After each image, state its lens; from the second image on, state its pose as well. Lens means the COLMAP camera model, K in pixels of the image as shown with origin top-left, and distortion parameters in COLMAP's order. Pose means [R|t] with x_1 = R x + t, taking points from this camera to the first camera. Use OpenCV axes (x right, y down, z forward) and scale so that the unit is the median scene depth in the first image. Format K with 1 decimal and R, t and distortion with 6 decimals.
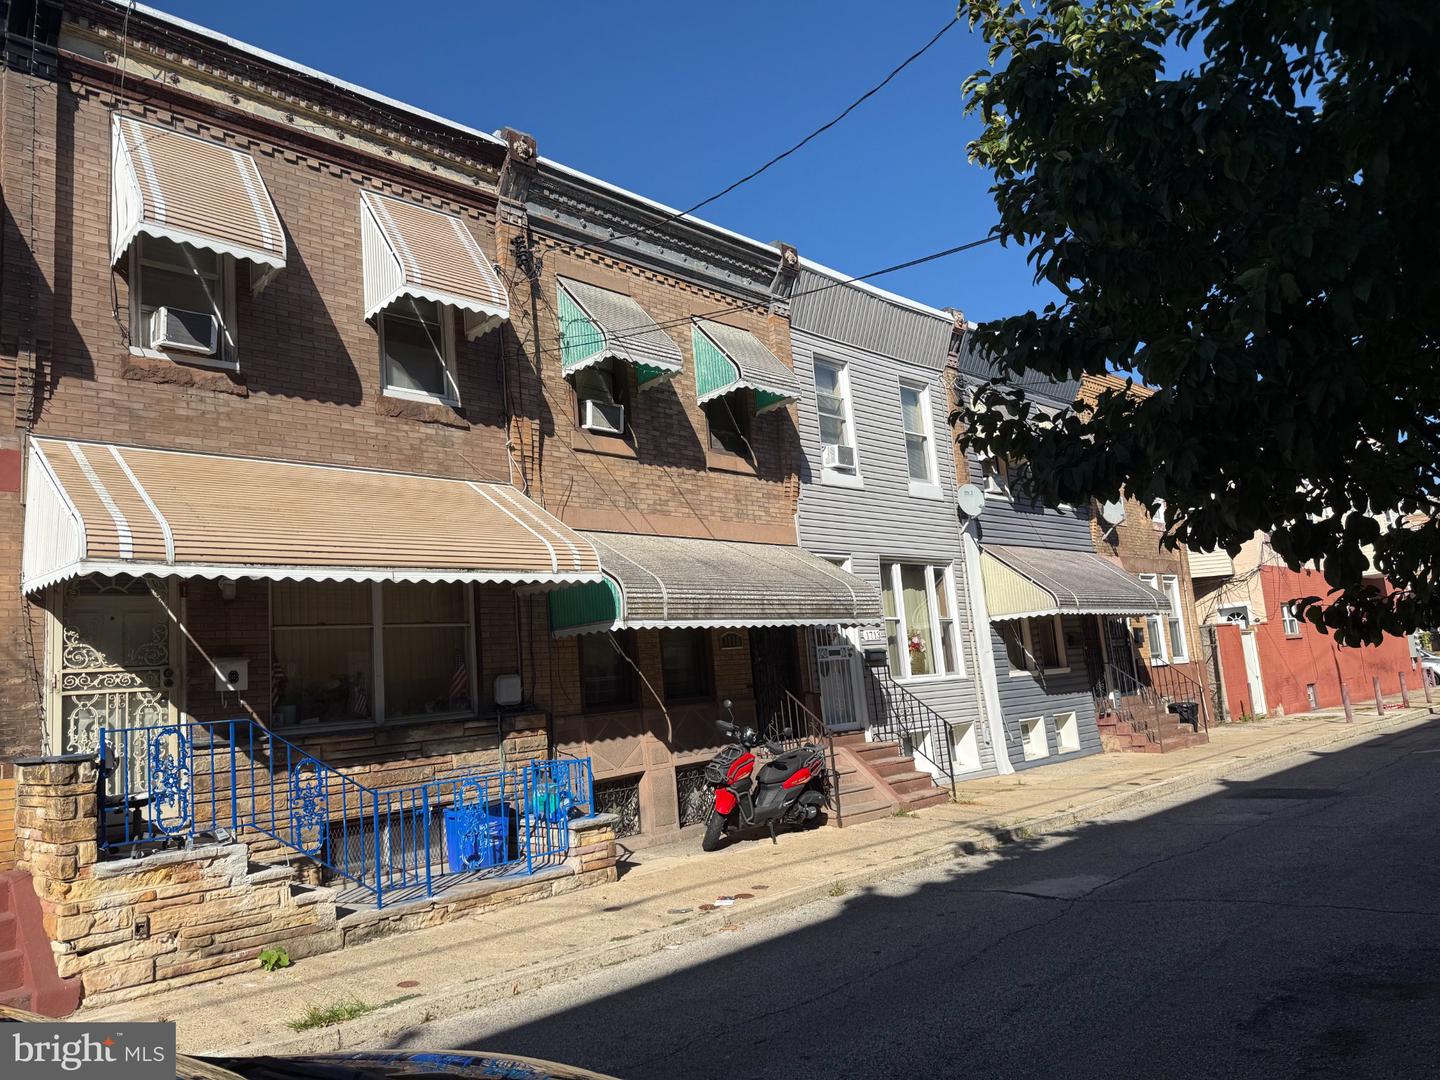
lens RADIAL K [[1019.6, 0, 720.0], [0, 1019.6, 540.0], [0, 0, 1]] dist [0.099439, -0.116774]
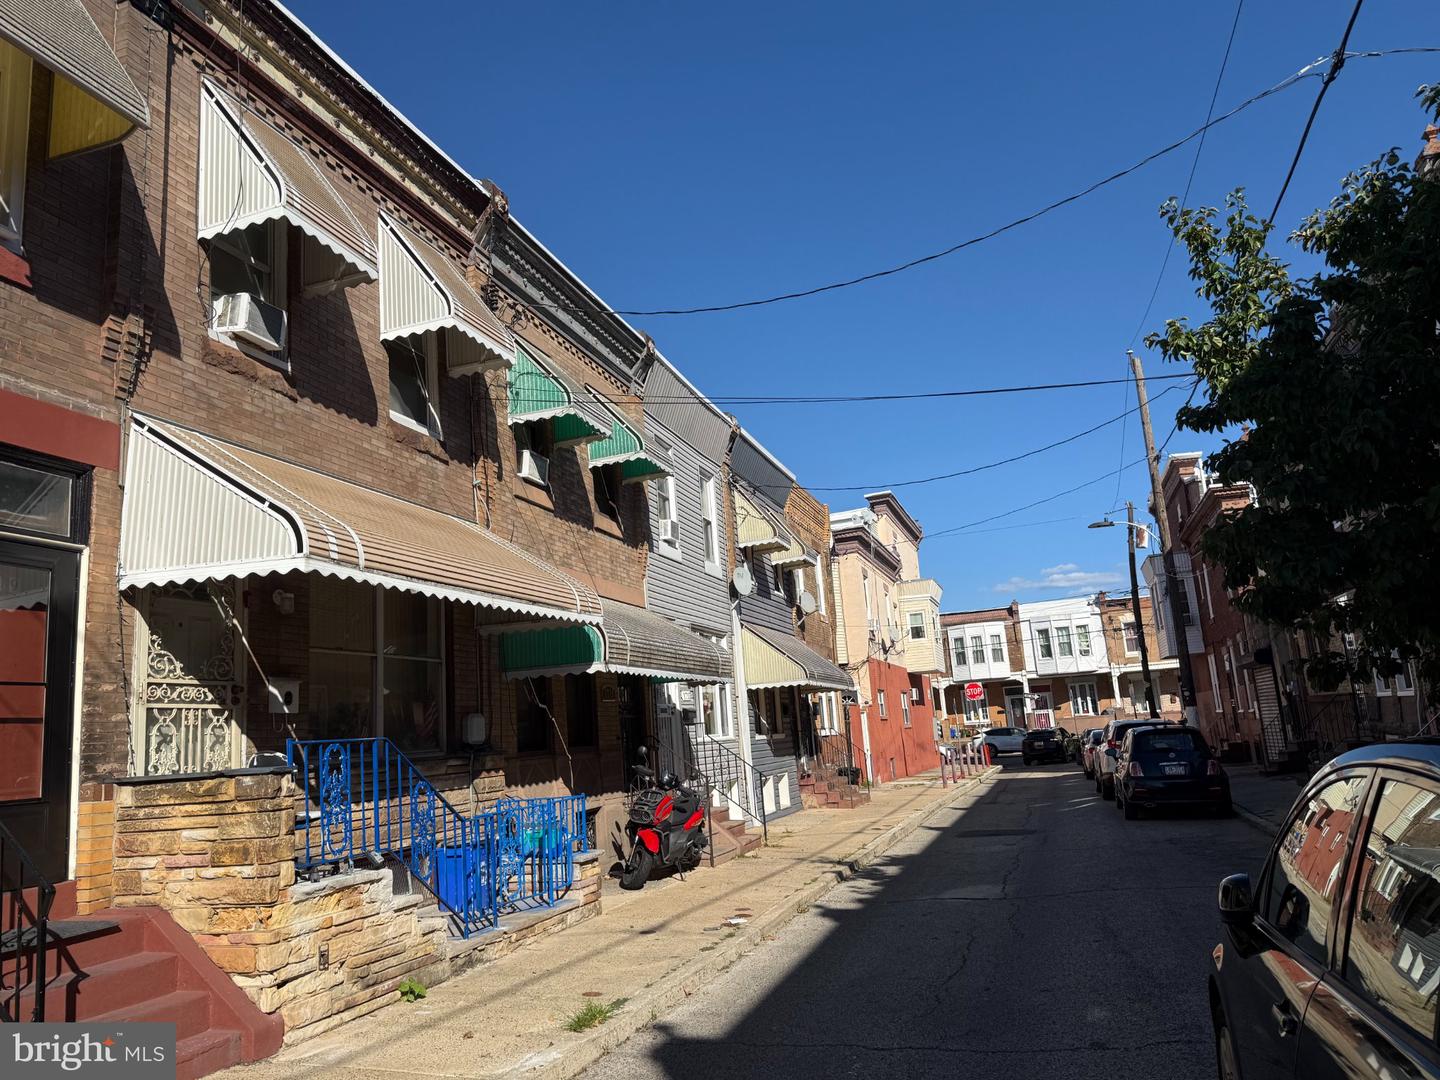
lens RADIAL K [[1020.8, 0, 720.0], [0, 1020.8, 540.0], [0, 0, 1]] dist [0.137819, -0.182828]
pose [[0.889649, 0.109276, 0.443378, -0.509917], [-0.073242, 0.992521, -0.097657, 0.050435], [-0.450734, 0.054407, 0.890999, -0.007571]]
